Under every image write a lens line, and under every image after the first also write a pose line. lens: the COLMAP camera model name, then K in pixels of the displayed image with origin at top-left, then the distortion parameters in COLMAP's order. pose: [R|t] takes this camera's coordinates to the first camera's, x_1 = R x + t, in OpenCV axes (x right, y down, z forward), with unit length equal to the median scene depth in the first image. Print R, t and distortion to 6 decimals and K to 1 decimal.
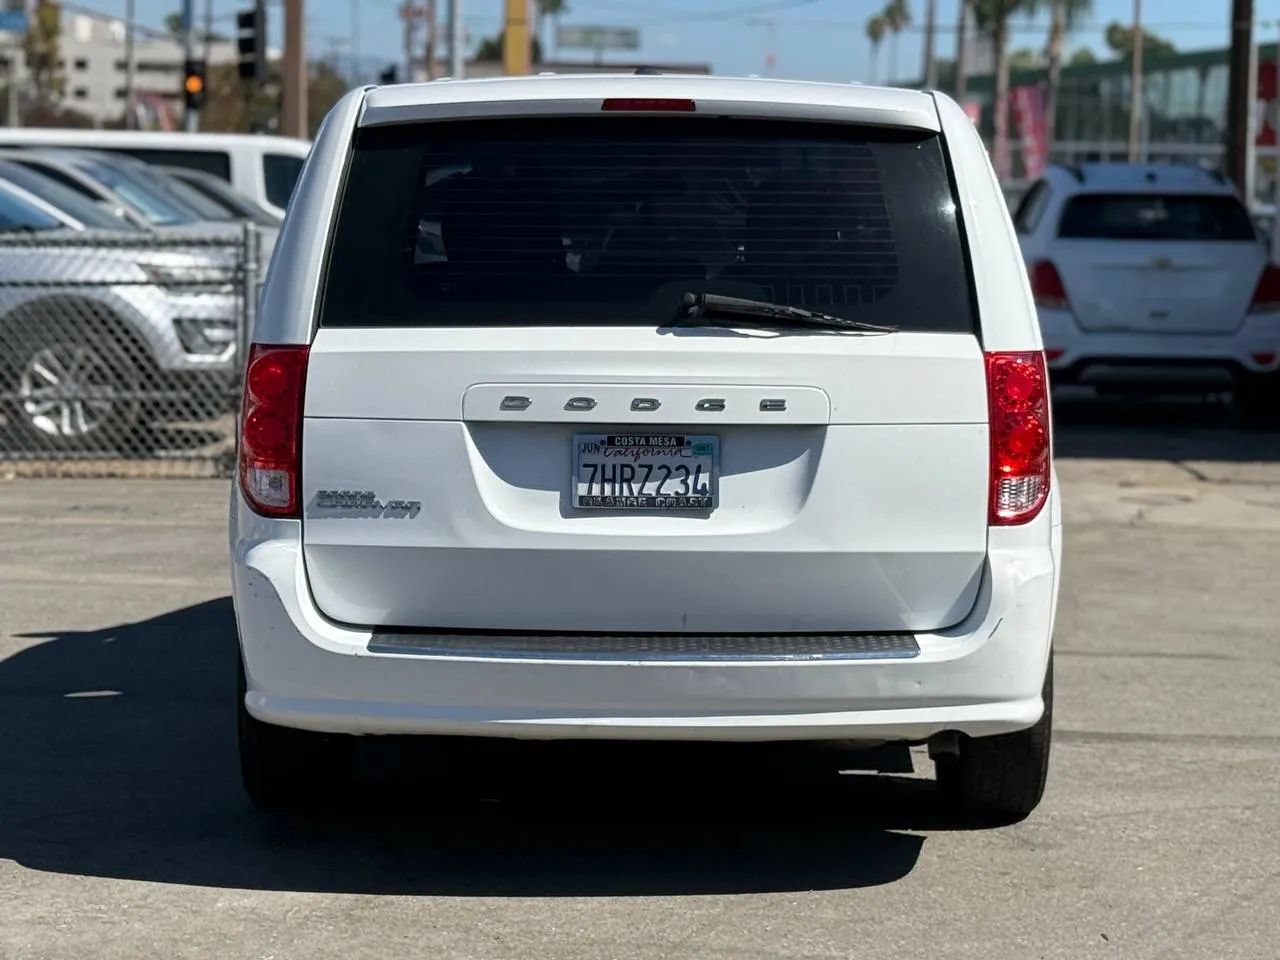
lens RADIAL K [[3233.1, 0, 640.0], [0, 3233.1, 480.0], [0, 0, 1]] dist [0.202834, 0.013190]
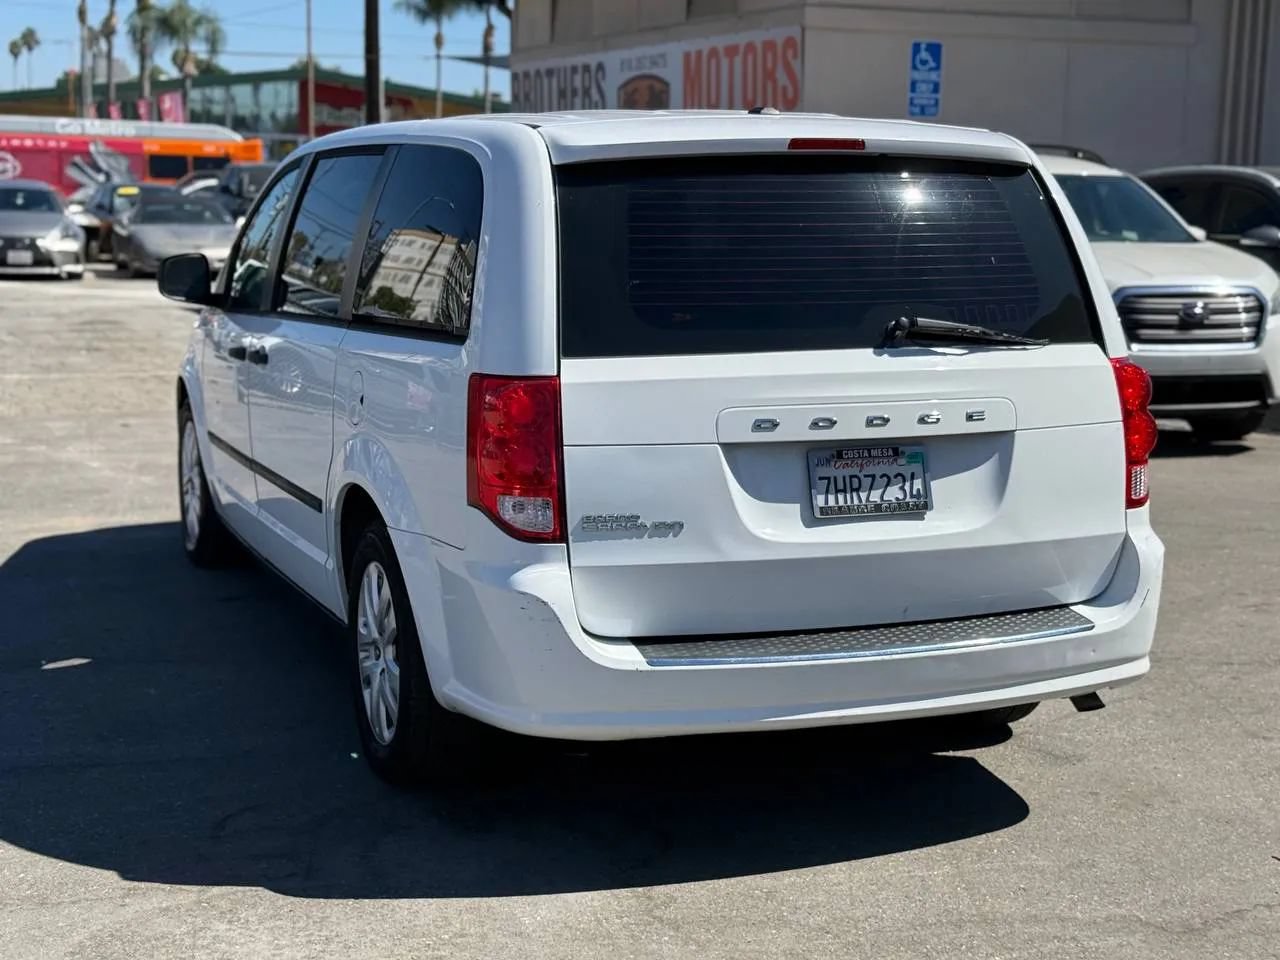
lens RADIAL K [[2042.5, 0, 640.0], [0, 2042.5, 480.0], [0, 0, 1]] dist [0.146610, -0.082117]
pose [[0.934411, -0.056446, 0.351697, -0.316965], [0.033647, 0.996936, 0.070610, -0.054832], [-0.354605, -0.054145, 0.933447, 0.376031]]
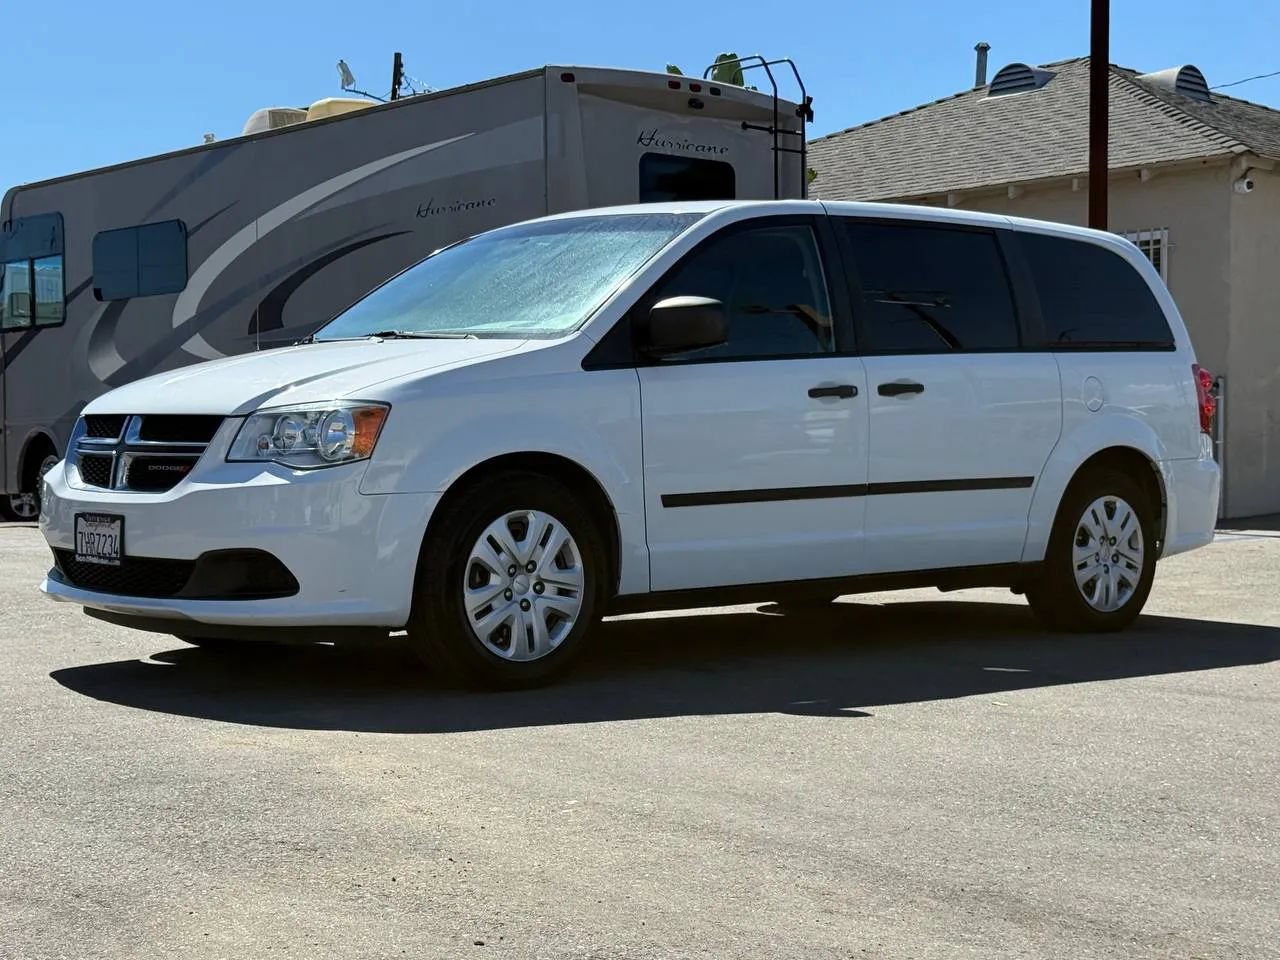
lens RADIAL K [[2042.5, 0, 640.0], [0, 2042.5, 480.0], [0, 0, 1]] dist [0.146610, -0.082117]
pose [[-0.664401, -0.032782, 0.746657, -0.885290], [0.053417, 0.994400, 0.091191, -0.110184], [-0.745465, 0.100472, -0.658929, 2.192149]]
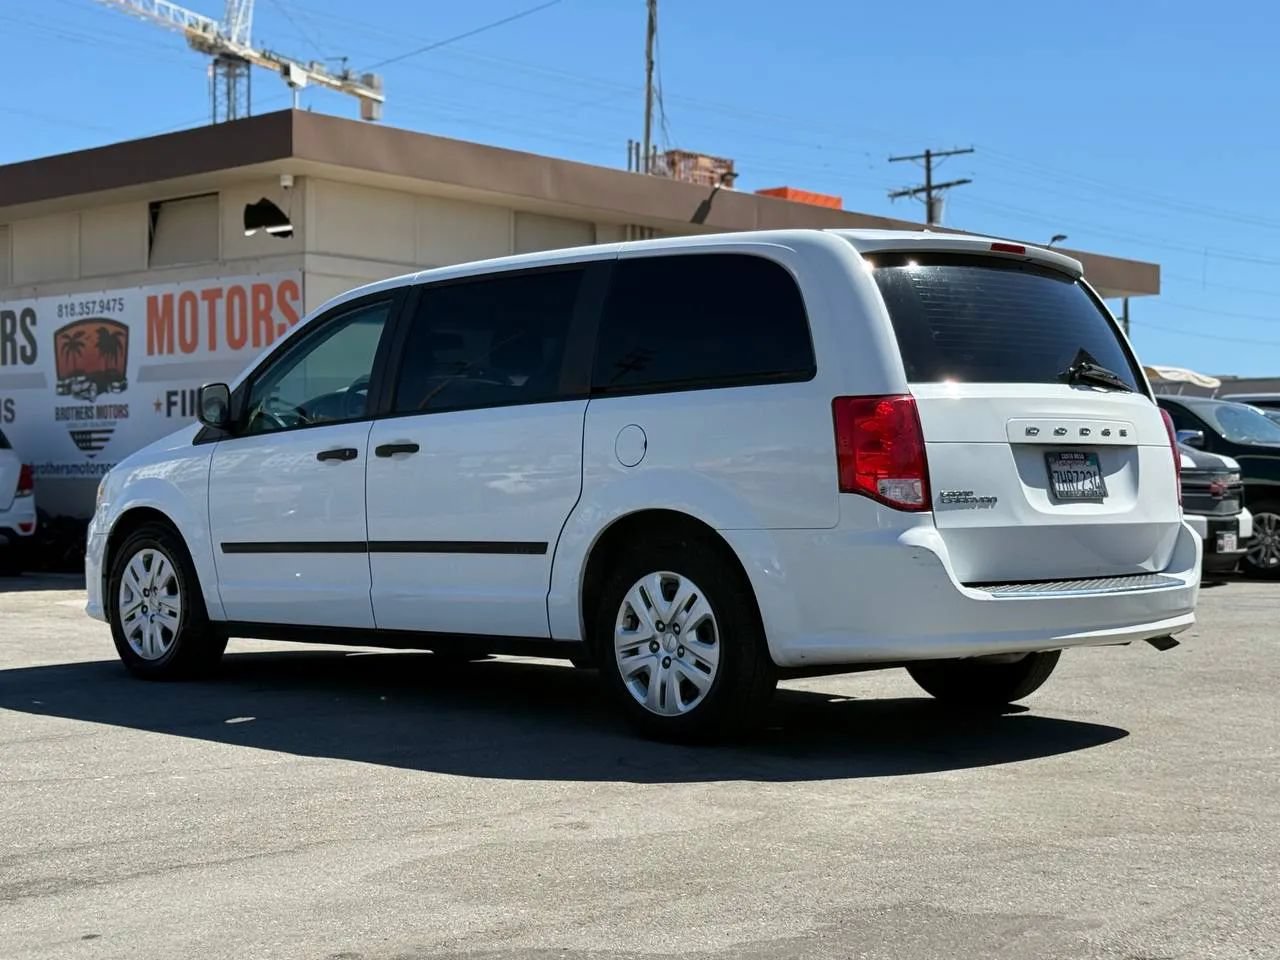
lens RADIAL K [[2043.2, 0, 629.8], [0, 2043.2, 481.1], [0, 0, 1]] dist [0.140002, -0.006904]
pose [[0.701799, -0.010832, 0.712292, -0.861904], [0.071369, 0.995923, -0.055172, 0.039745], [-0.708791, 0.089555, 0.699711, 0.454610]]
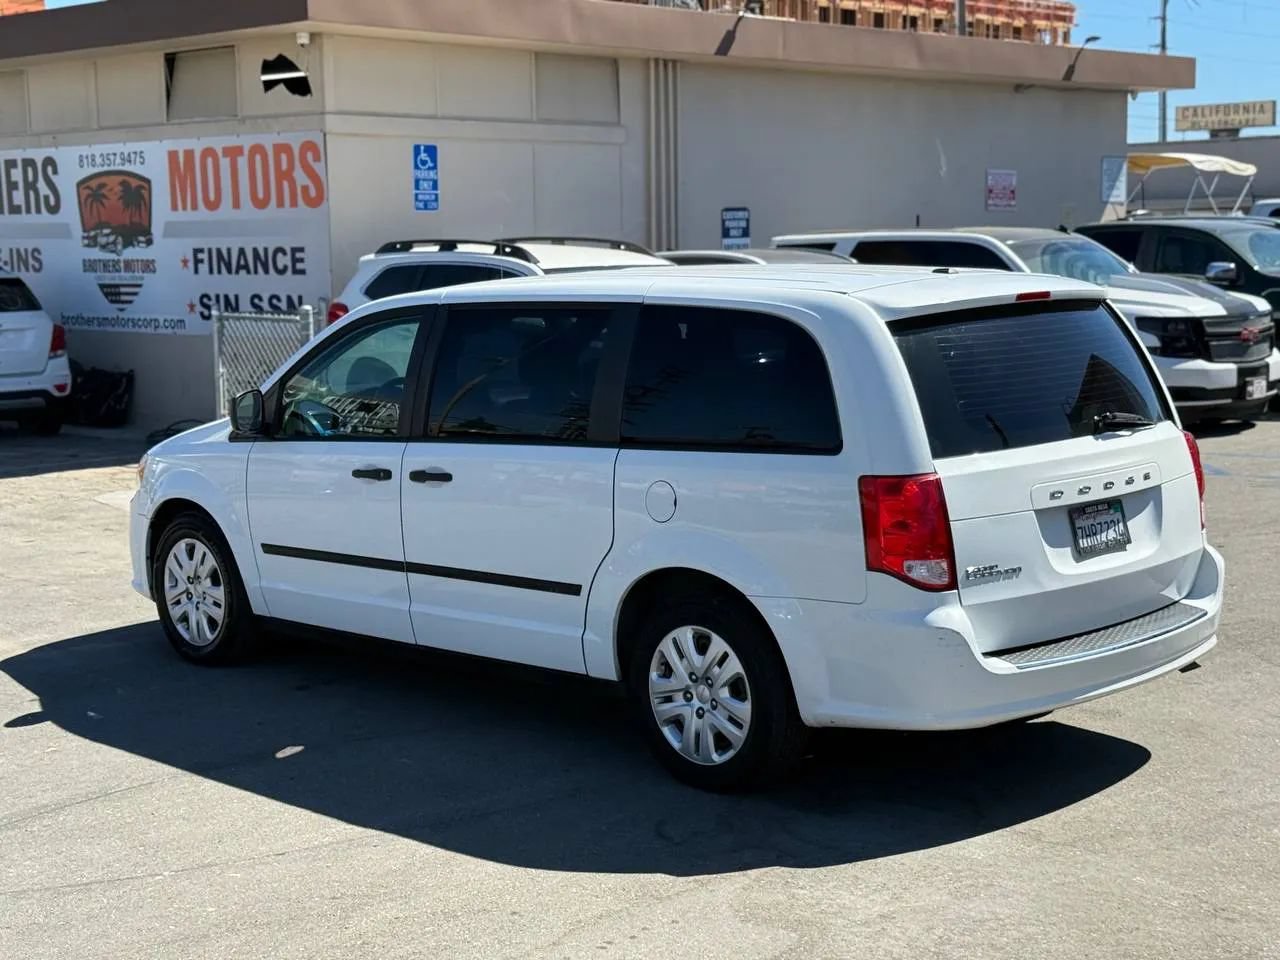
lens RADIAL K [[2042.5, 0, 640.0], [0, 2042.5, 480.0], [0, 0, 1]] dist [0.146610, -0.082117]
pose [[0.707523, -0.118593, 0.696669, -0.863508], [0.094152, 0.992849, 0.073393, -0.121571], [-0.700391, 0.013666, 0.713629, 0.433661]]
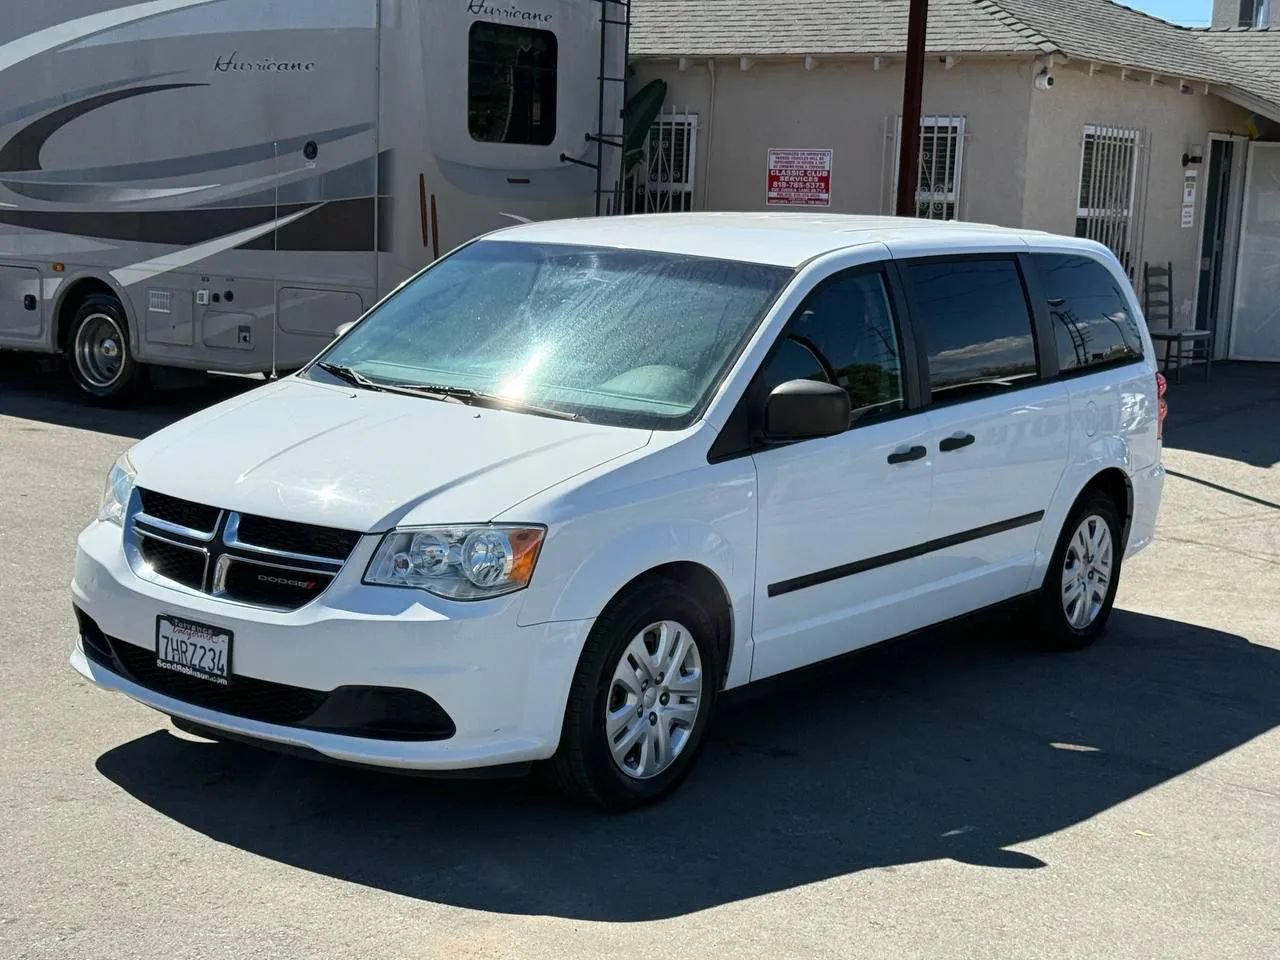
lens RADIAL K [[2042.5, 0, 640.0], [0, 2042.5, 480.0], [0, 0, 1]] dist [0.146610, -0.082117]
pose [[-0.801961, -0.143758, 0.579821, -0.644421], [-0.009284, 0.973494, 0.228523, -0.279329], [-0.597304, 0.177883, -0.782039, 2.304314]]
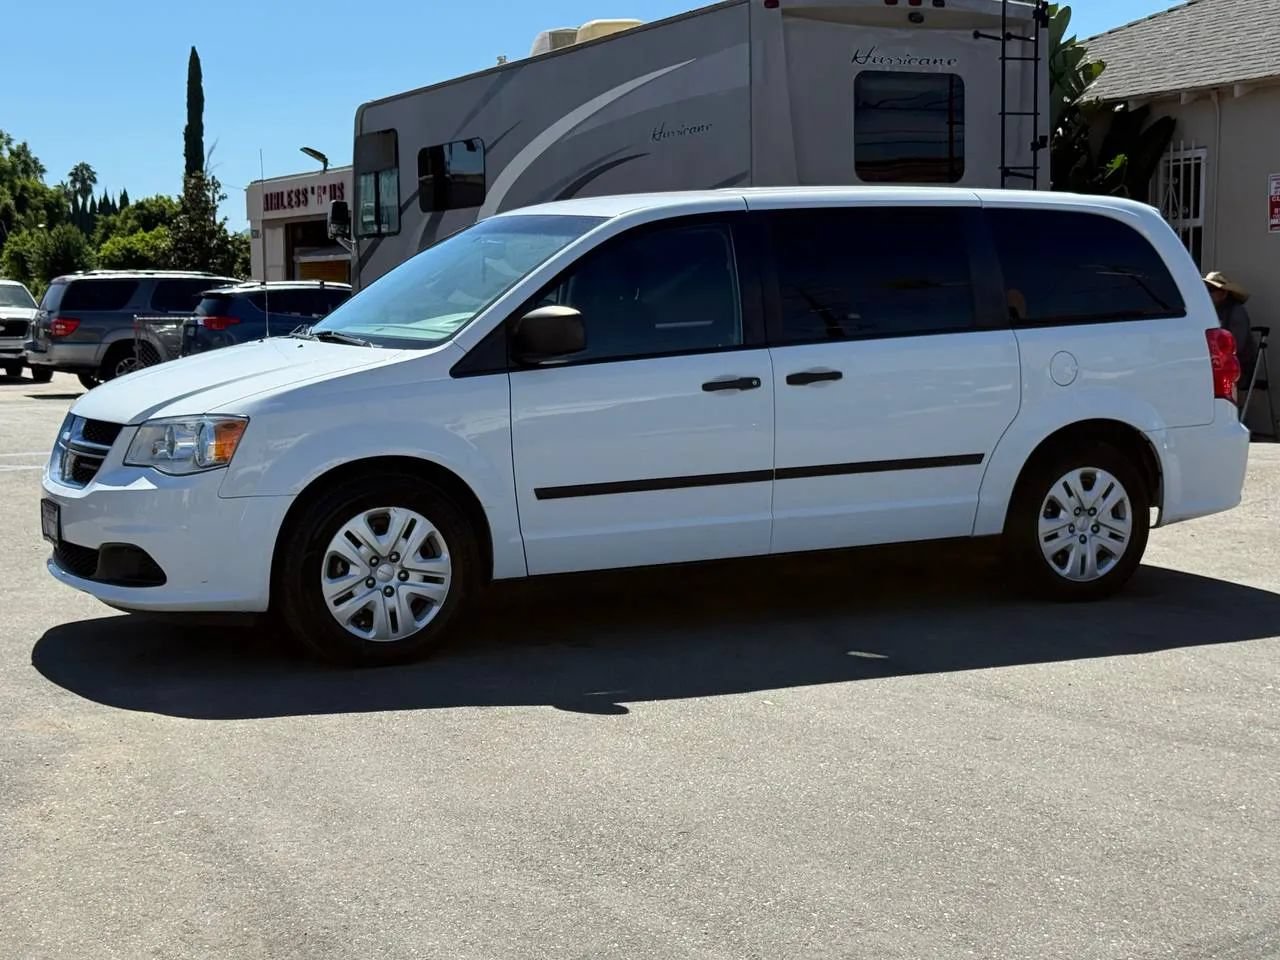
lens RADIAL K [[2043.2, 0, 629.8], [0, 2043.2, 481.1], [0, 0, 1]] dist [0.140002, -0.006904]
pose [[-0.441950, -0.101469, 0.891282, -1.144972], [0.079890, 0.985182, 0.151773, -0.177598], [-0.893475, 0.138280, -0.427295, 1.944953]]
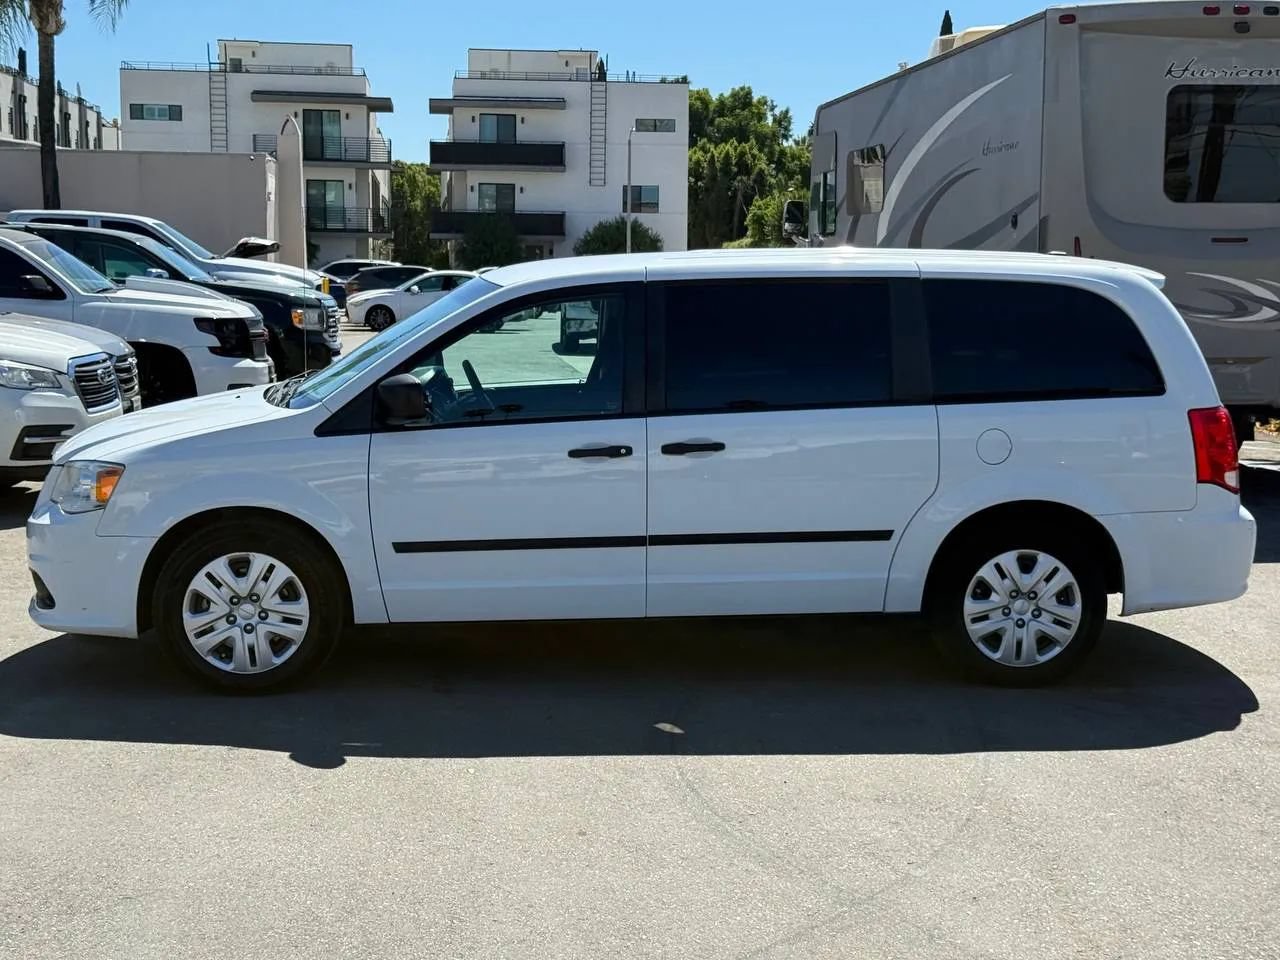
lens RADIAL K [[2042.5, 0, 640.0], [0, 2042.5, 480.0], [0, 0, 1]] dist [0.146610, -0.082117]
pose [[-0.088591, -0.135408, 0.986821, -1.314796], [0.078779, 0.986661, 0.142458, -0.203137], [-0.992948, 0.090362, -0.076742, 1.465148]]
